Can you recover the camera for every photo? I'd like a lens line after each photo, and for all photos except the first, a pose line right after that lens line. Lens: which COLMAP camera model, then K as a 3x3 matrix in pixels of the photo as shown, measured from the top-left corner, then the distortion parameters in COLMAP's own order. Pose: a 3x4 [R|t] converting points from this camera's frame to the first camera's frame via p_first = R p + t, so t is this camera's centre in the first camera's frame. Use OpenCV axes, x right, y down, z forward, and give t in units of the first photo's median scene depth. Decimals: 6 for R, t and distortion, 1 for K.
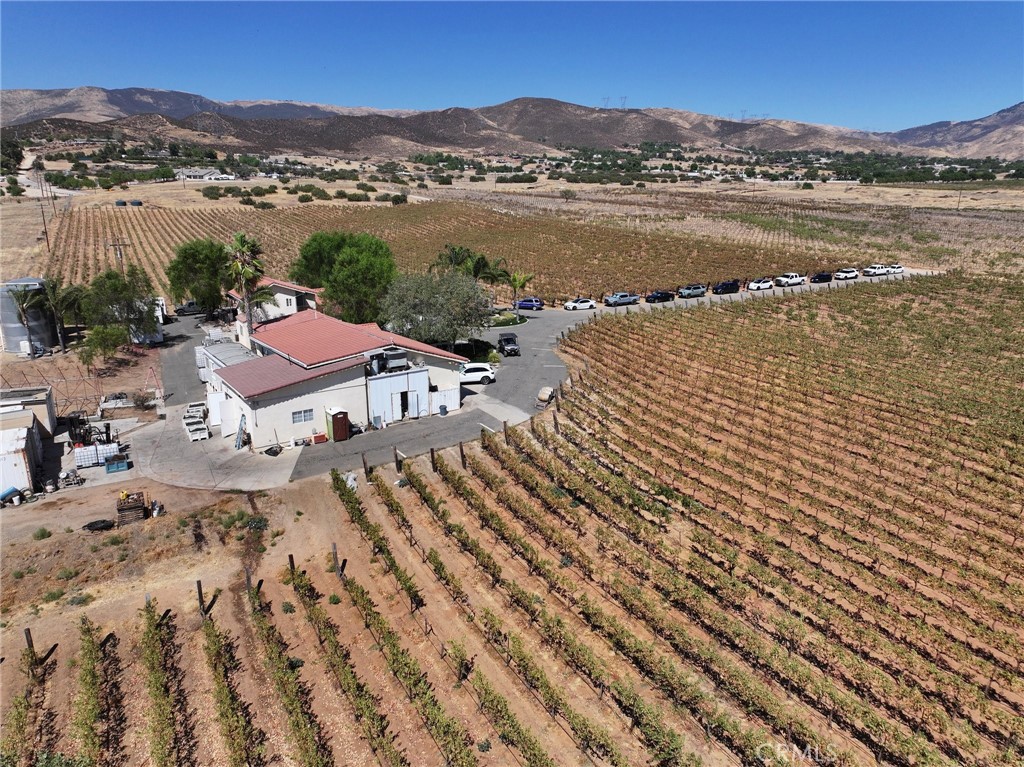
lens RADIAL K [[716.4, 0, 513.2], [0, 716.4, 386.3], [0, 0, 1]] dist [-0.006159, 0.018740]
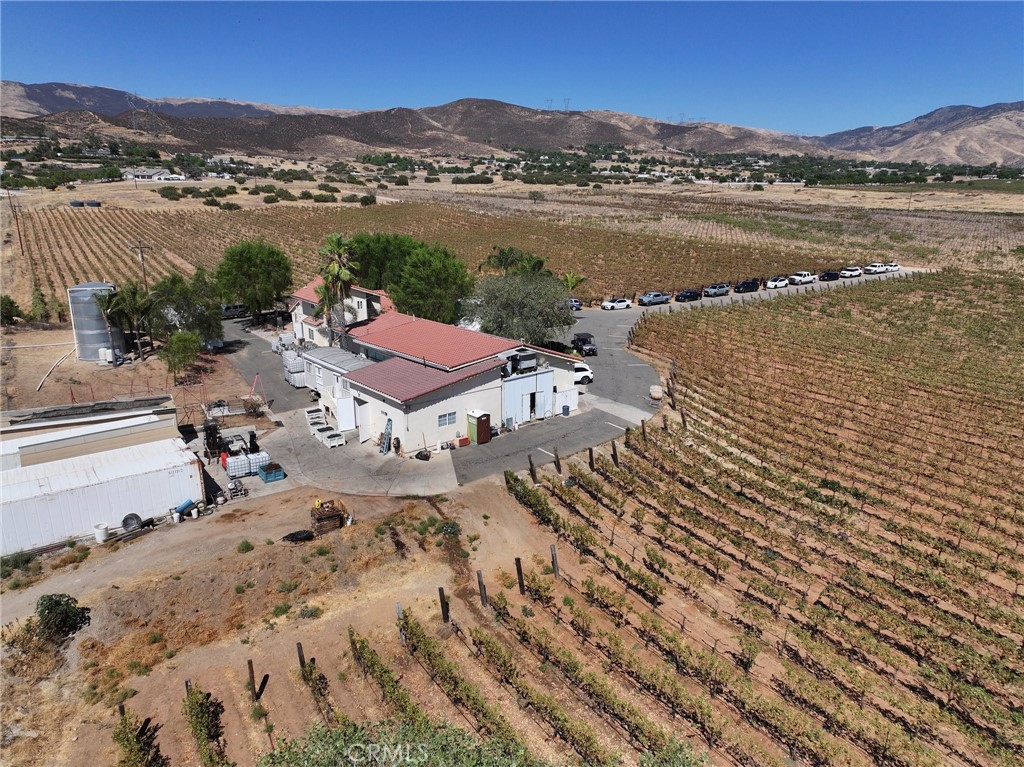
lens RADIAL K [[716.4, 0, 512.9], [0, 716.4, 385.9], [0, 0, 1]] dist [-0.006159, 0.018740]
pose [[0.996613, -0.019787, 0.079824, -0.120455], [0.019944, 0.999800, -0.001168, -0.000668], [-0.079785, 0.002756, 0.996808, 0.003549]]
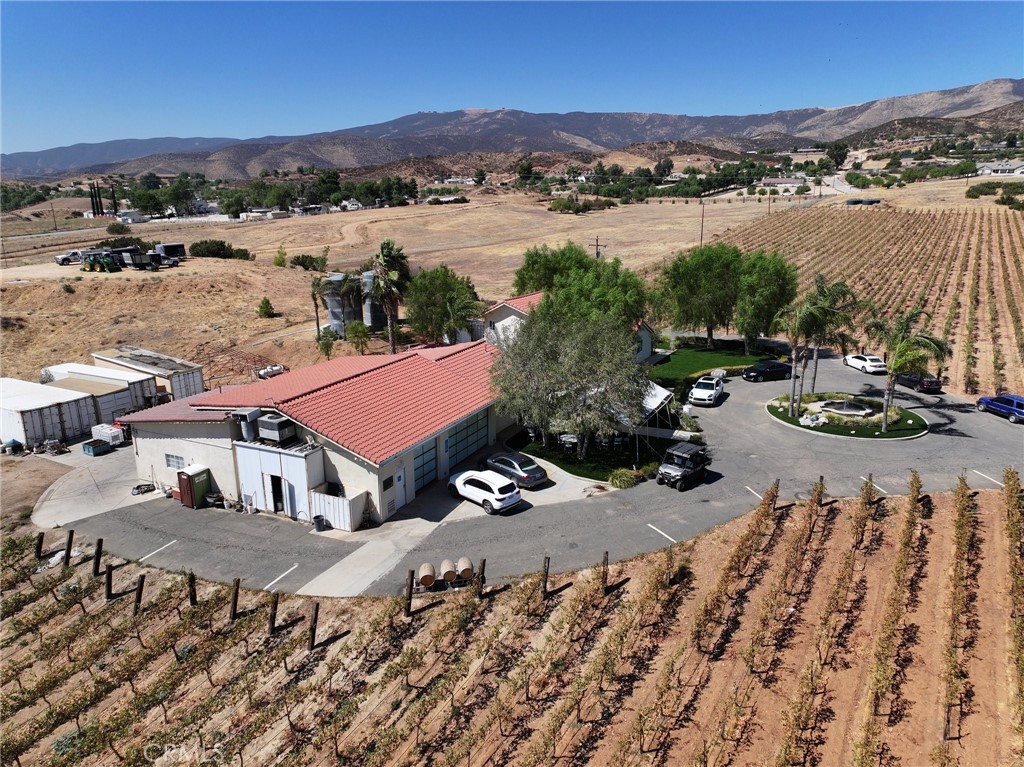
lens RADIAL K [[716.4, 0, 514.9], [0, 716.4, 383.3], [0, 0, 1]] dist [-0.006159, 0.018740]
pose [[0.474356, 0.221337, -0.852054, 0.250297], [-0.222322, 0.966623, 0.127327, -0.103420], [0.851798, 0.129032, 0.507732, 0.385309]]
